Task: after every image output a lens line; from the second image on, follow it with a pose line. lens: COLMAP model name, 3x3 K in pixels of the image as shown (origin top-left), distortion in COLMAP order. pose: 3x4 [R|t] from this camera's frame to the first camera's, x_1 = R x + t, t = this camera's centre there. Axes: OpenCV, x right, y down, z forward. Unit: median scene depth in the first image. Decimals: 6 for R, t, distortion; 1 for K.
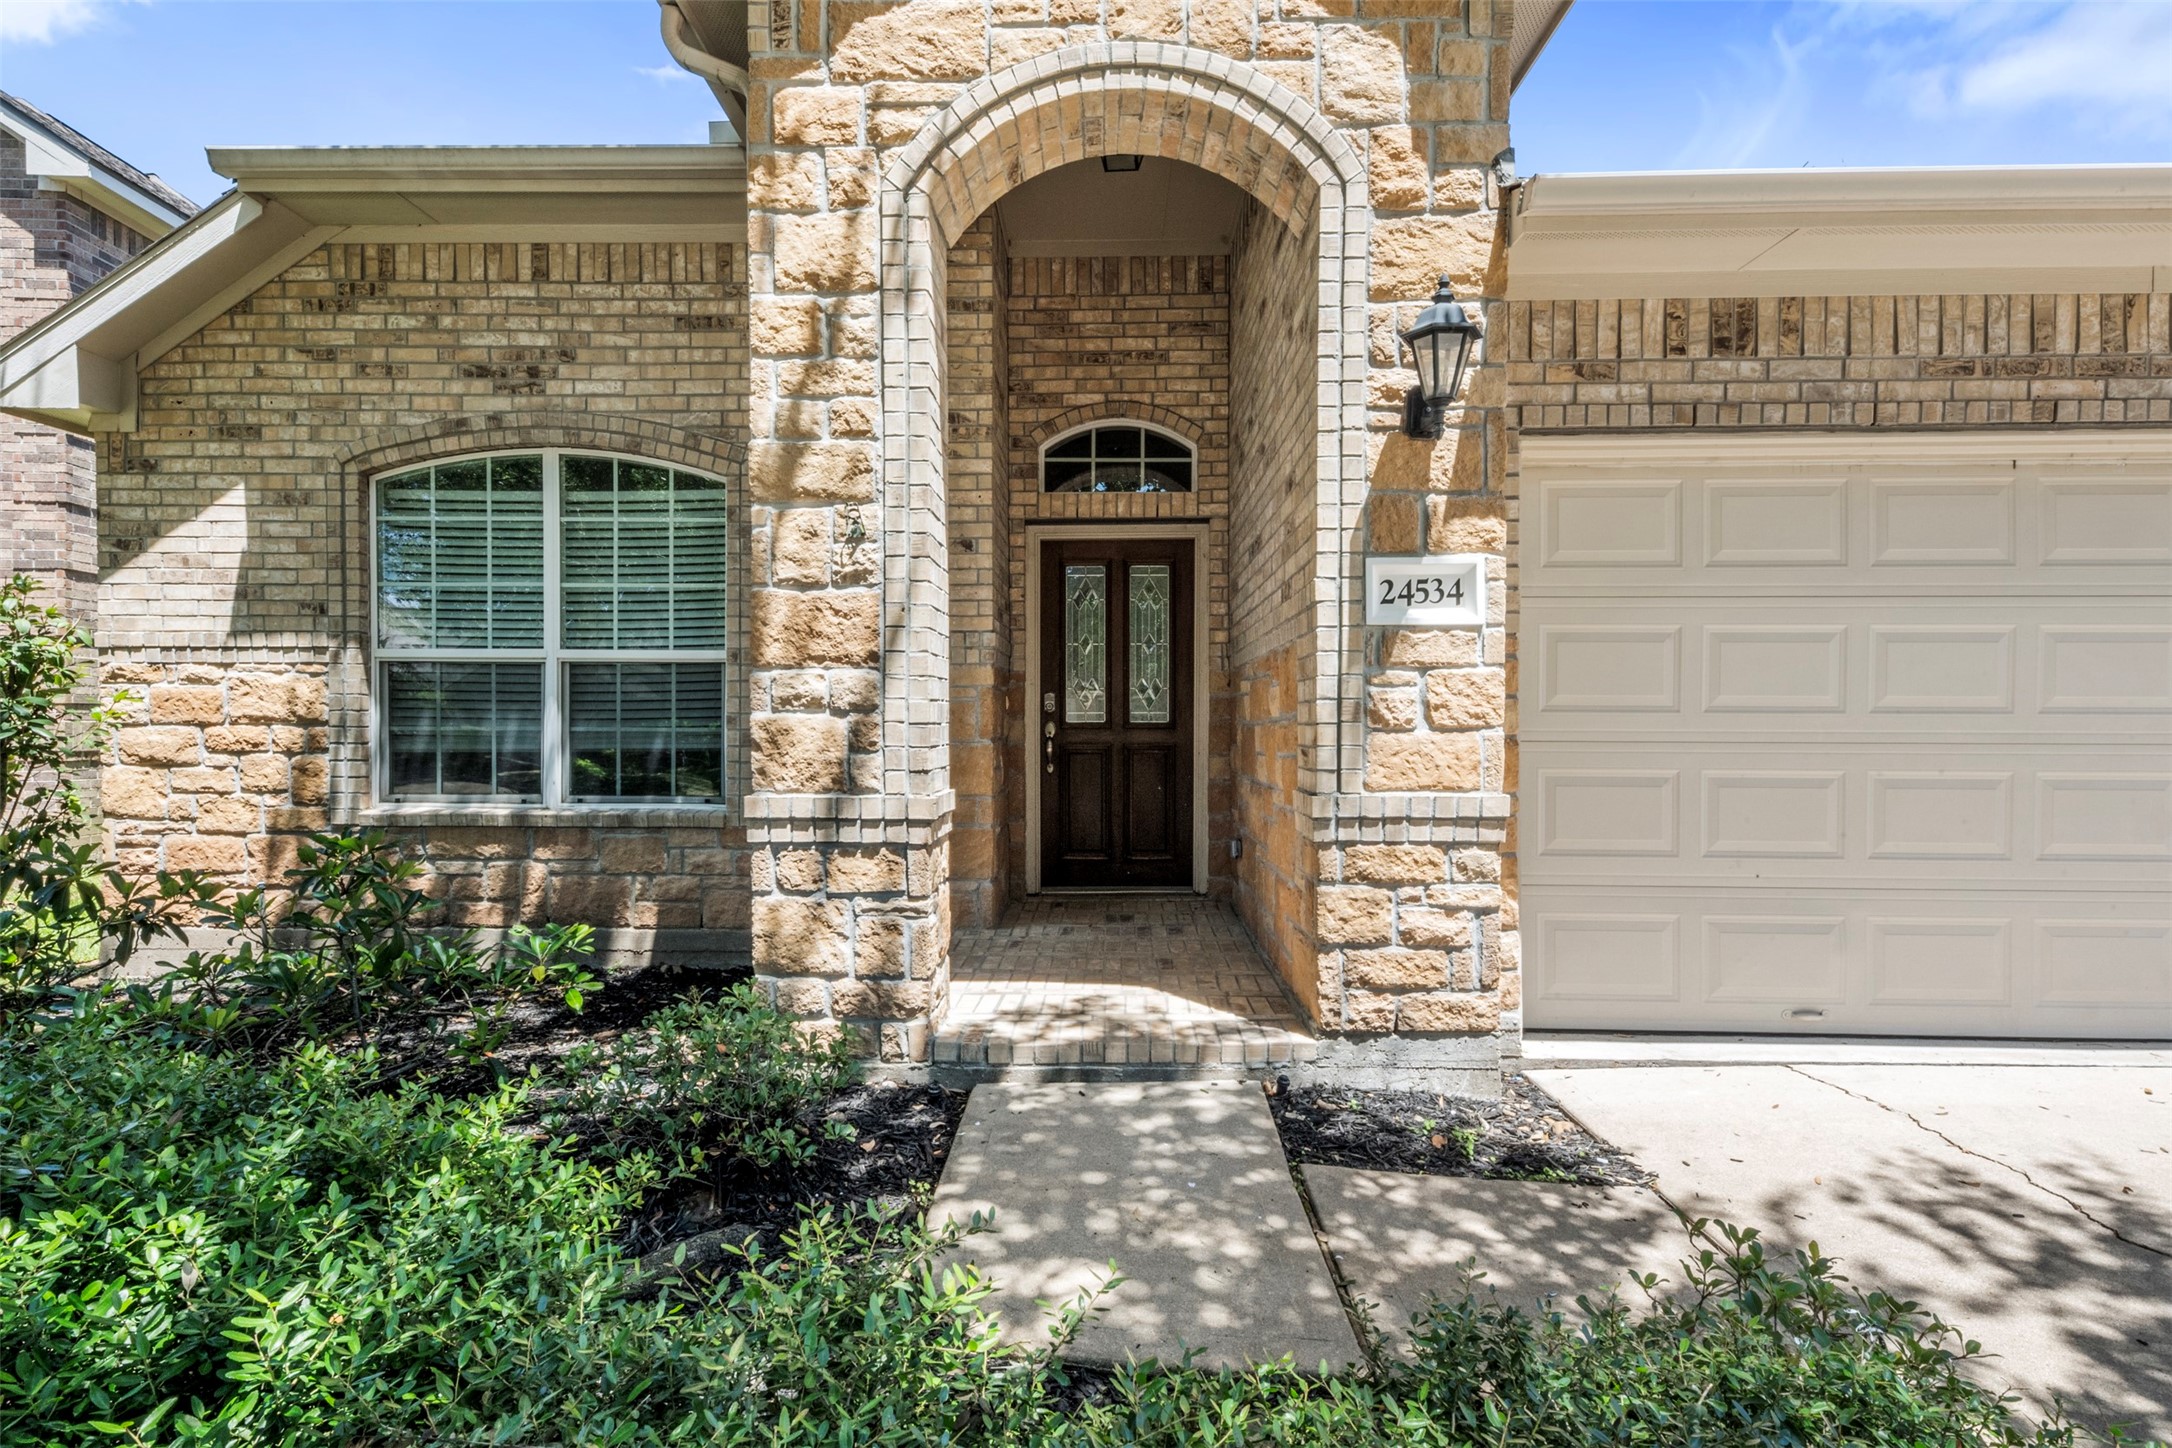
lens RADIAL K [[1072.0, 0, 1092.8], [0, 1072.0, 732.7], [0, 0, 1]] dist [0.019300, 0.001254]
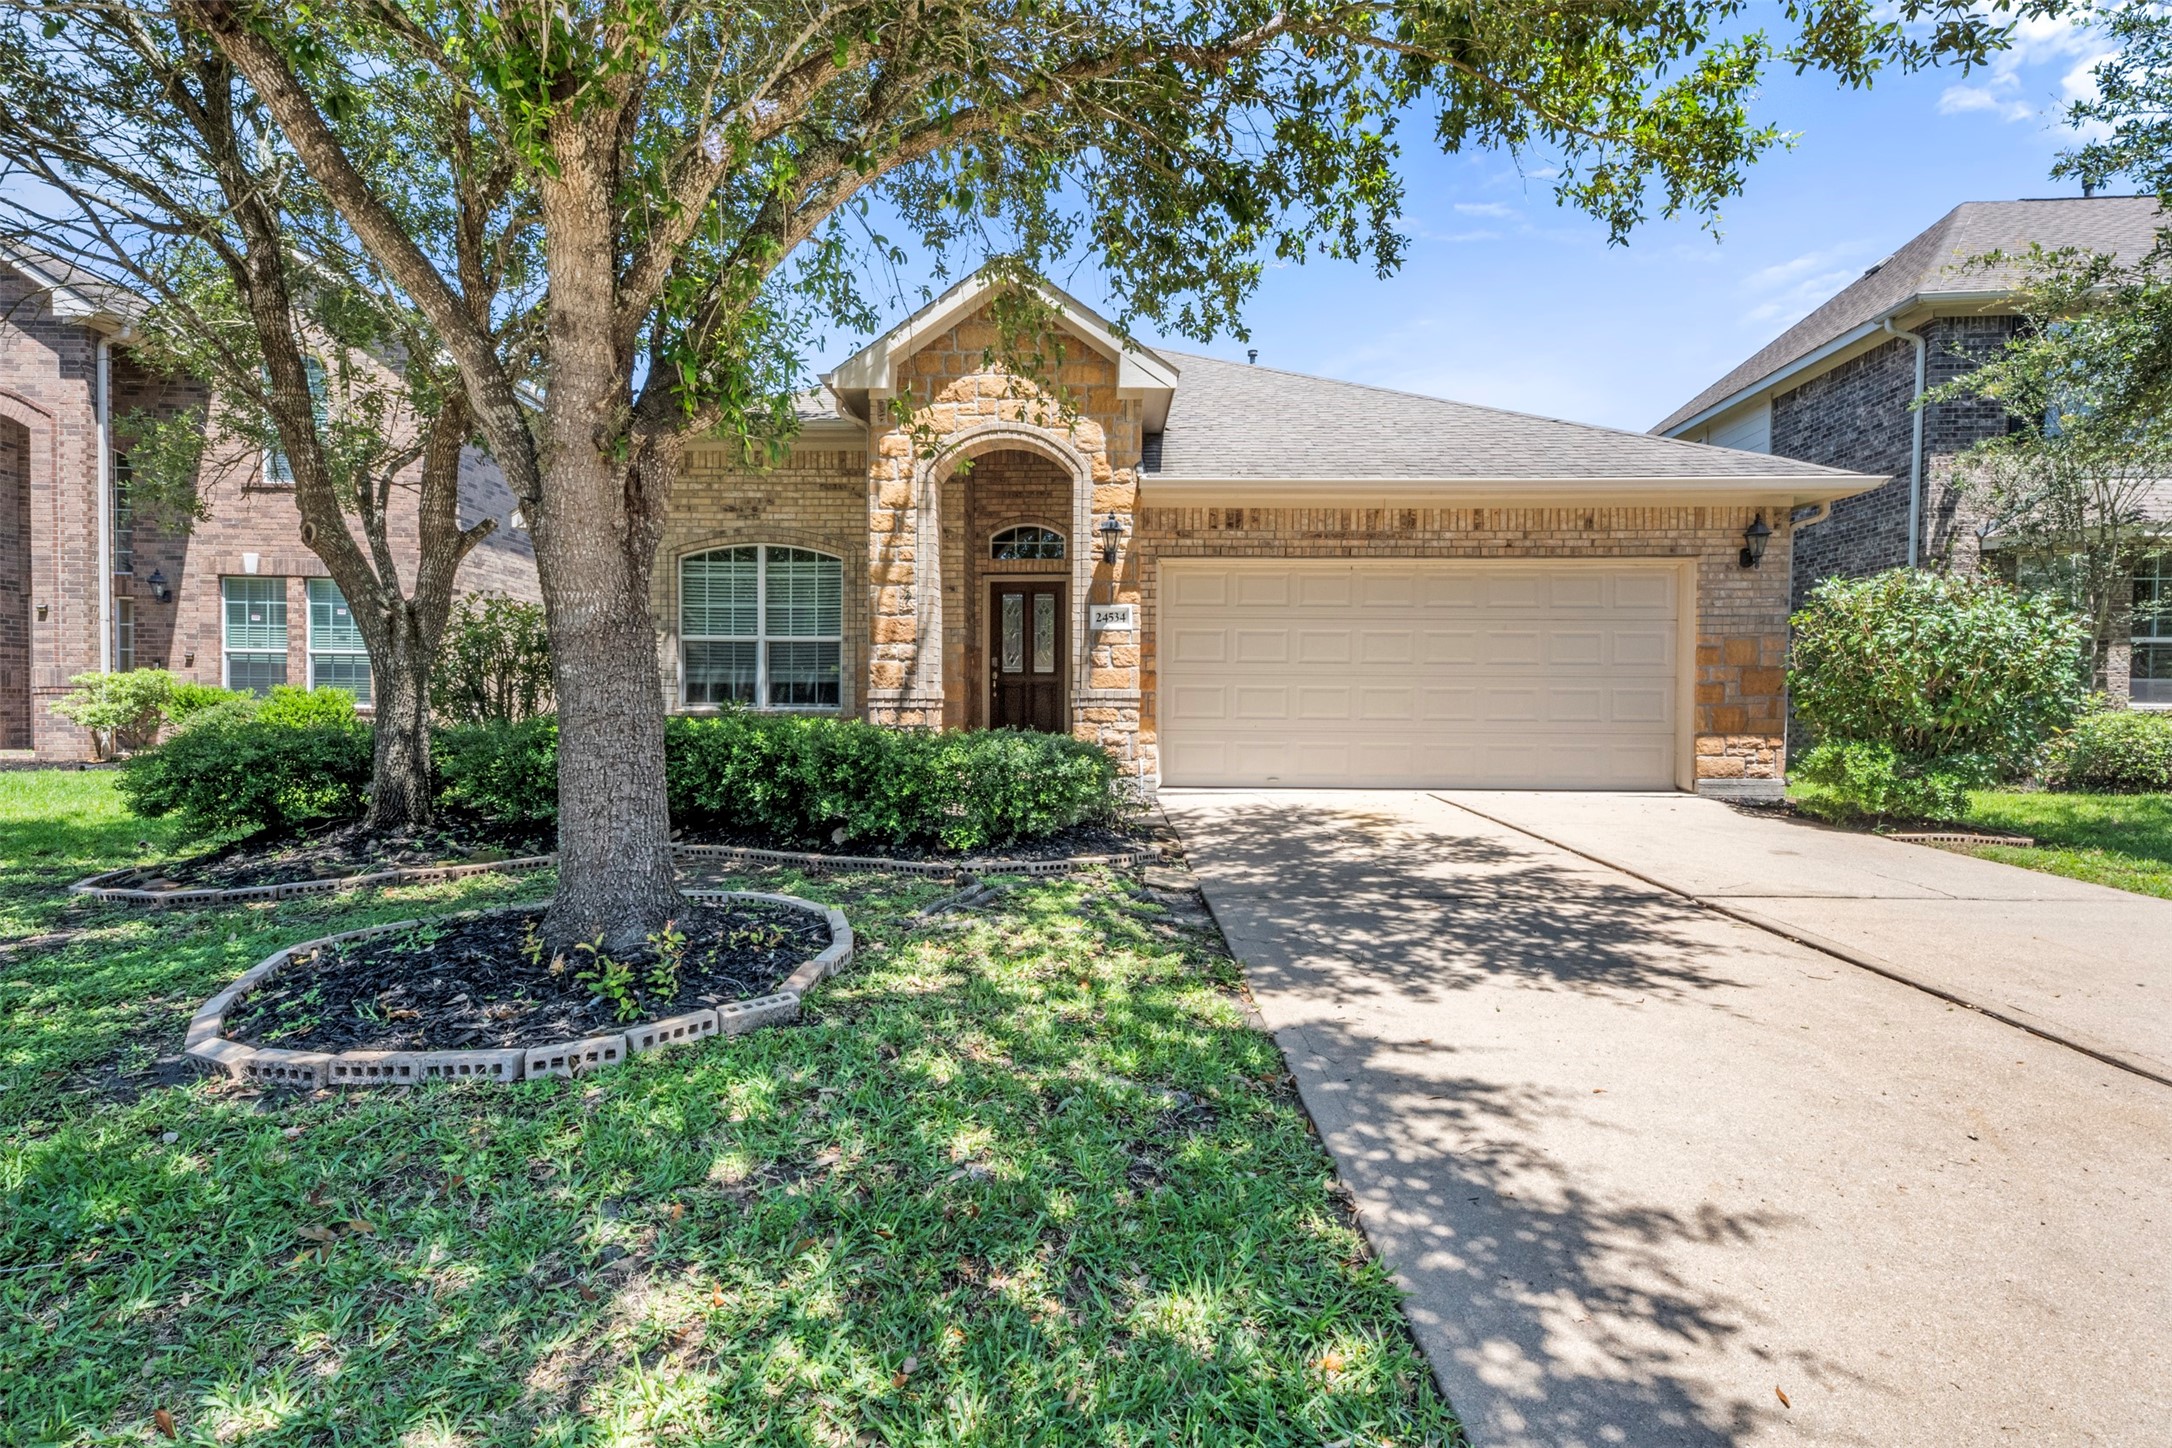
lens RADIAL K [[1049.7, 0, 1085.8], [0, 1049.7, 736.9], [0, 0, 1]] dist [0.001731, -0.000249]
pose [[0.999962, 0.003727, -0.007881, 0.258902], [-0.003526, 0.999672, 0.025379, 0.108173], [0.007973, -0.025350, 0.999647, -1.713218]]
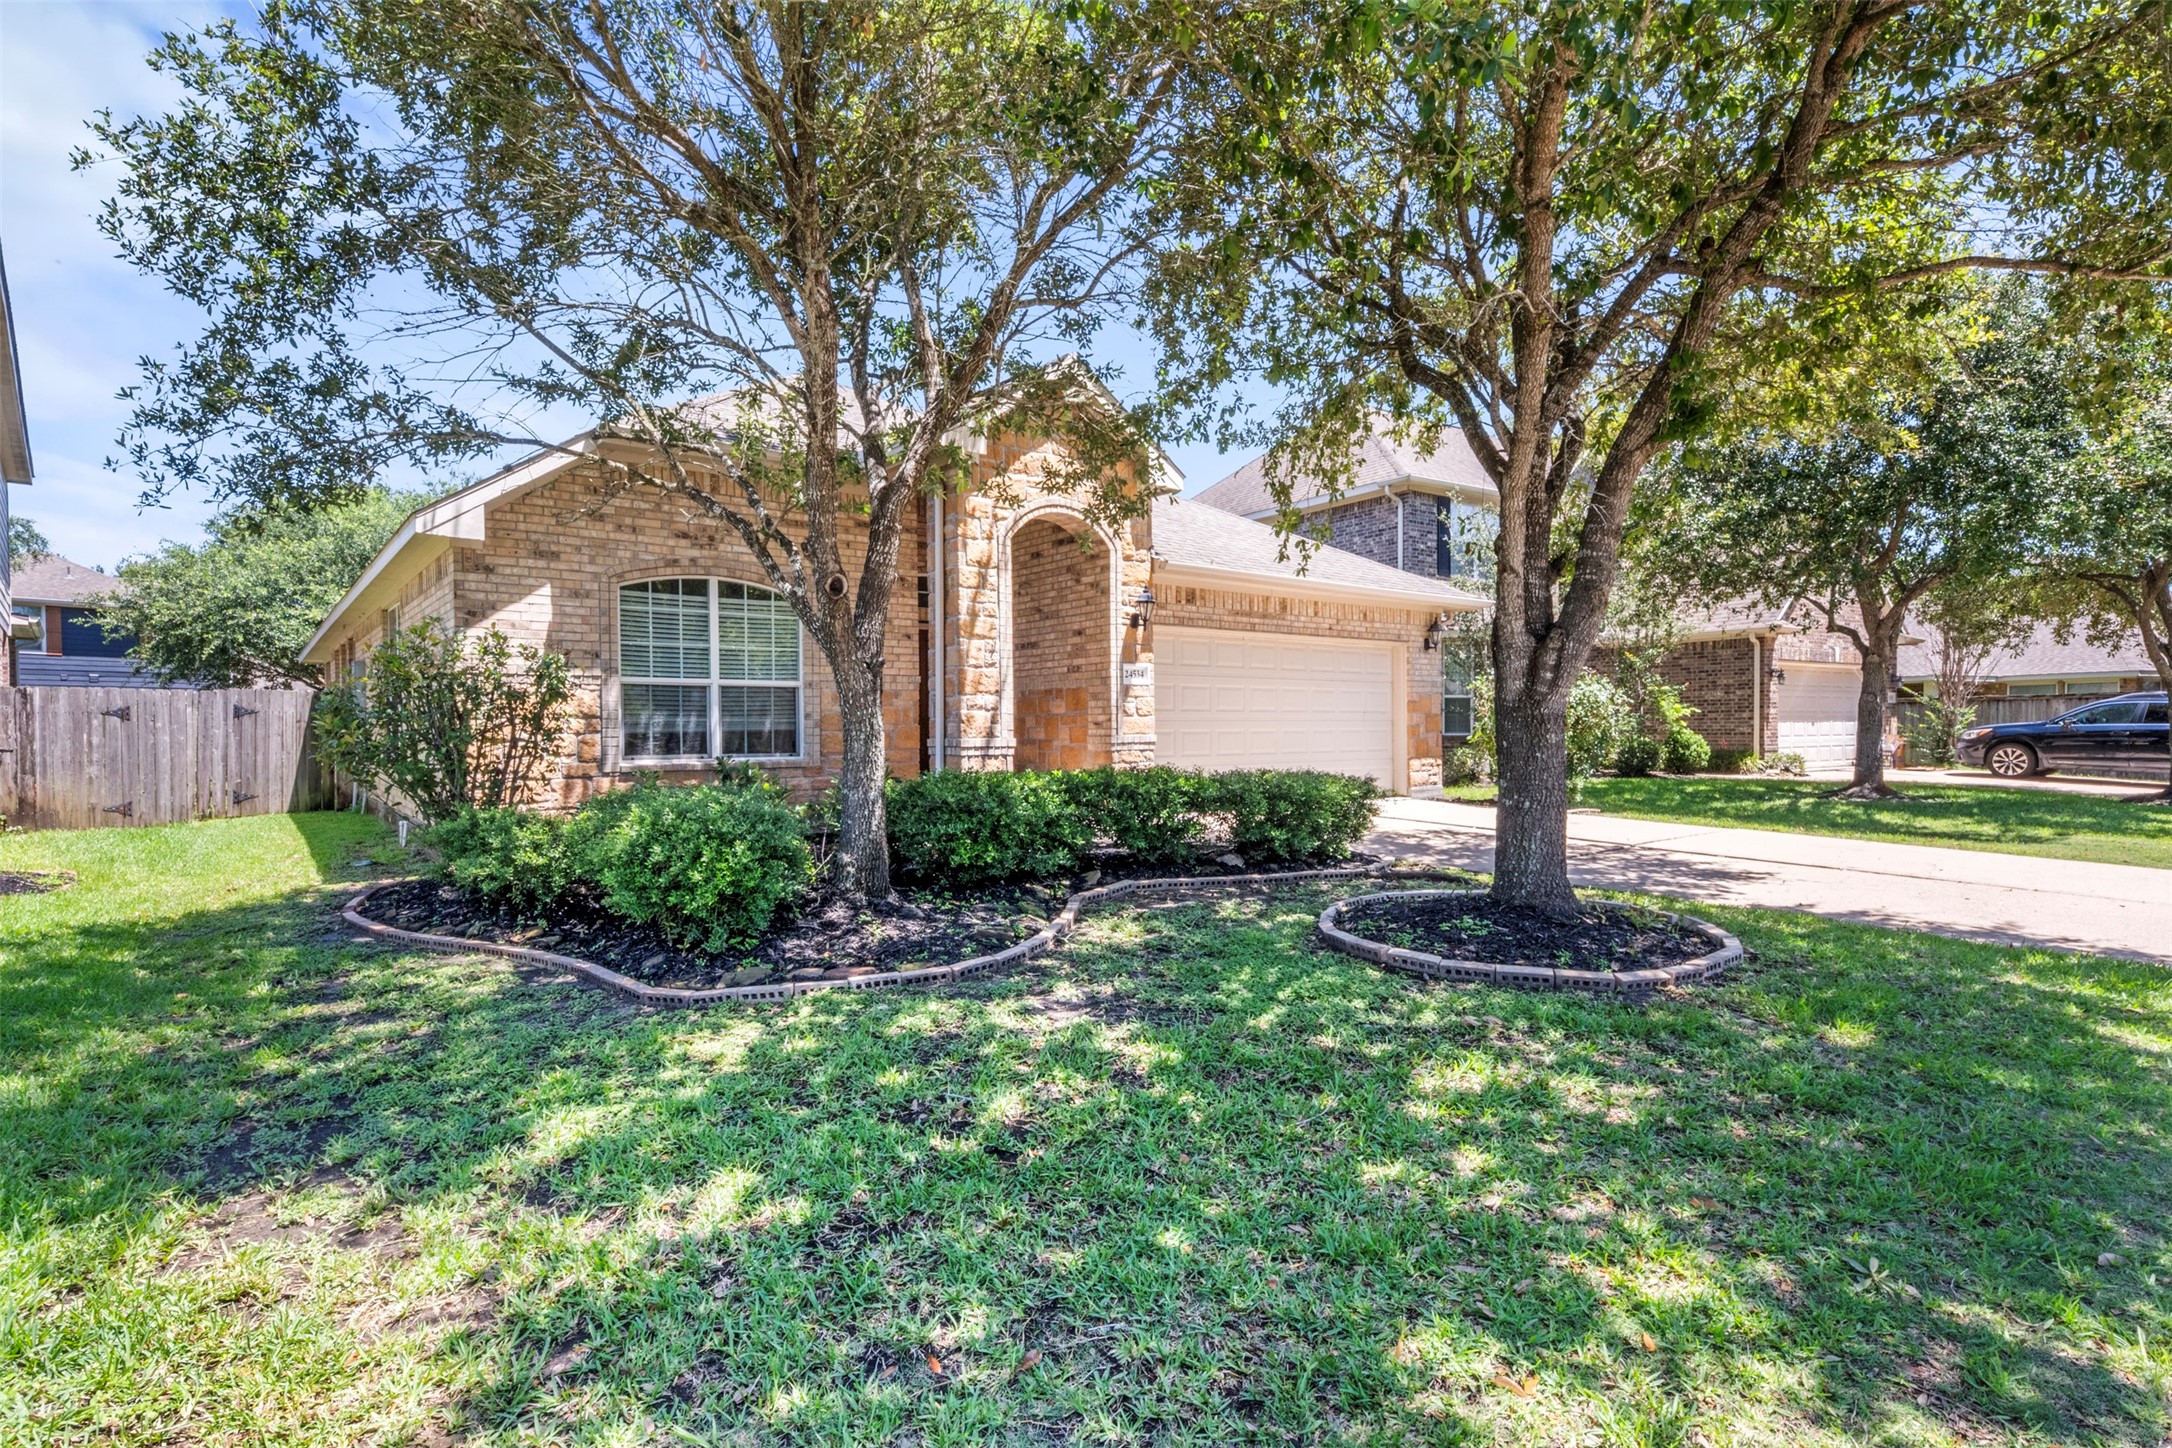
lens RADIAL K [[1104.2, 0, 1080.3], [0, 1104.2, 732.0], [0, 0, 1]] dist [-0.005722, -0.000181]
pose [[0.764701, -0.010159, 0.644305, -1.972016], [0.015788, 0.999871, -0.002973, 0.053084], [-0.644192, 0.012446, 0.764763, -1.457407]]
